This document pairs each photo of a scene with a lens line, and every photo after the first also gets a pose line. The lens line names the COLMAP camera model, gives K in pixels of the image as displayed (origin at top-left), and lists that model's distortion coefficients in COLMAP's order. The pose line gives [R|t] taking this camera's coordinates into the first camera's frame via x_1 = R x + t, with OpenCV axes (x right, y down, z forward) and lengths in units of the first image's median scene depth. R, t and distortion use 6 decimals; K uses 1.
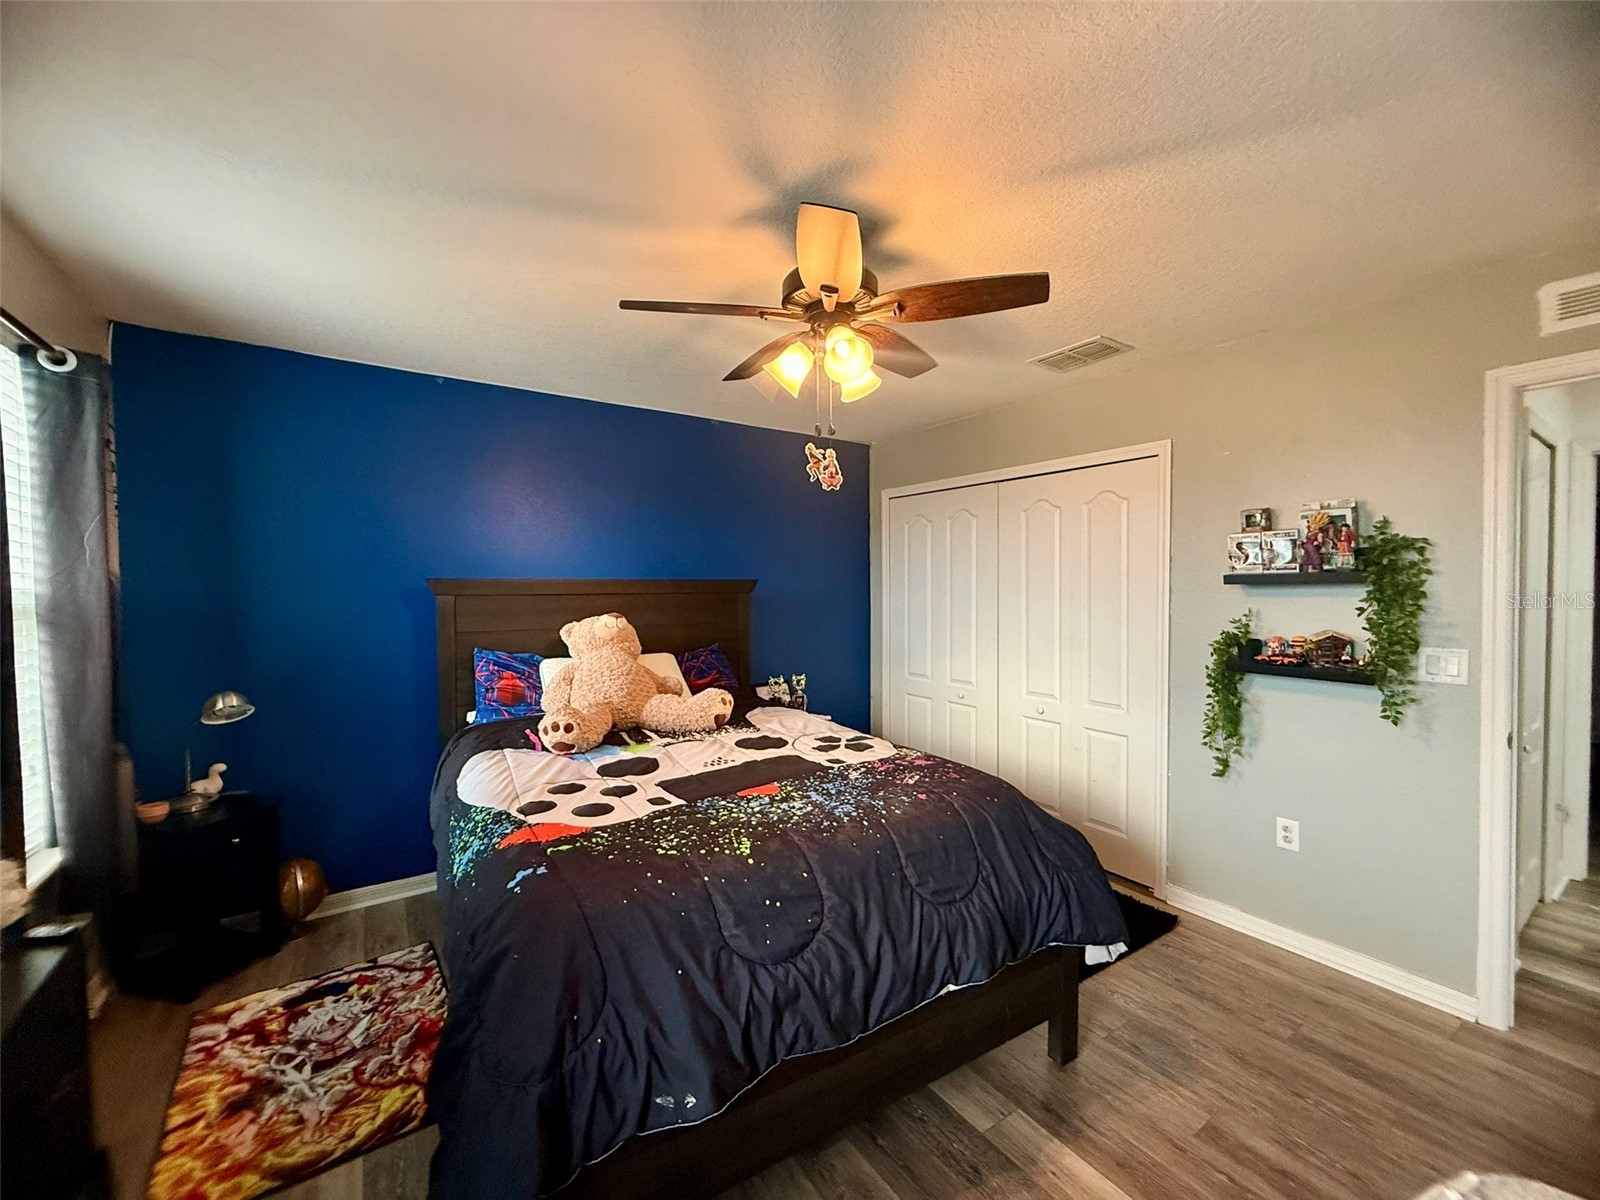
lens RADIAL K [[636.8, 0, 795.1], [0, 636.8, 598.9], [0, 0, 1]] dist [-0.000797, -0.000155]
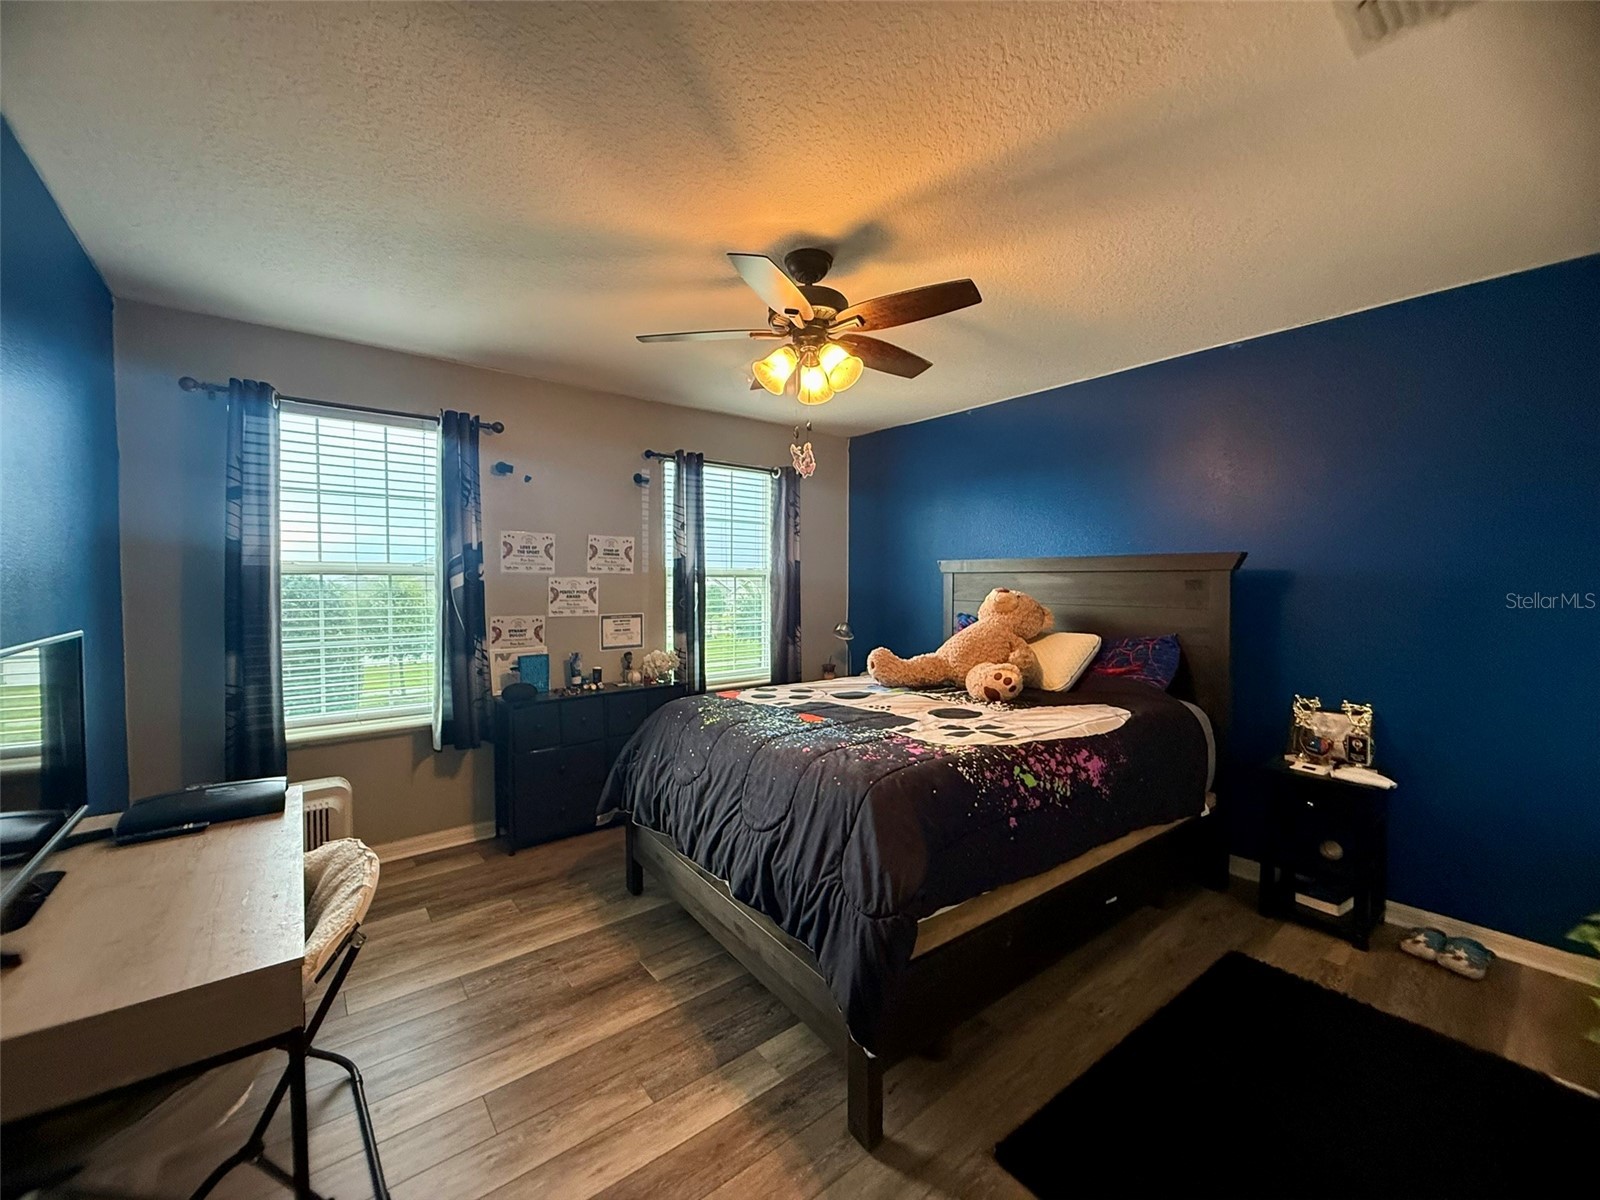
lens RADIAL K [[636.8, 0, 803.4], [0, 636.8, 602.1], [0, 0, 1]] dist [-0.000797, -0.000155]
pose [[0.089870, 0.039607, -0.995166, 1.266194], [-0.019627, 0.999085, 0.037991, 0.018644], [0.995760, 0.016118, 0.090566, 0.894219]]
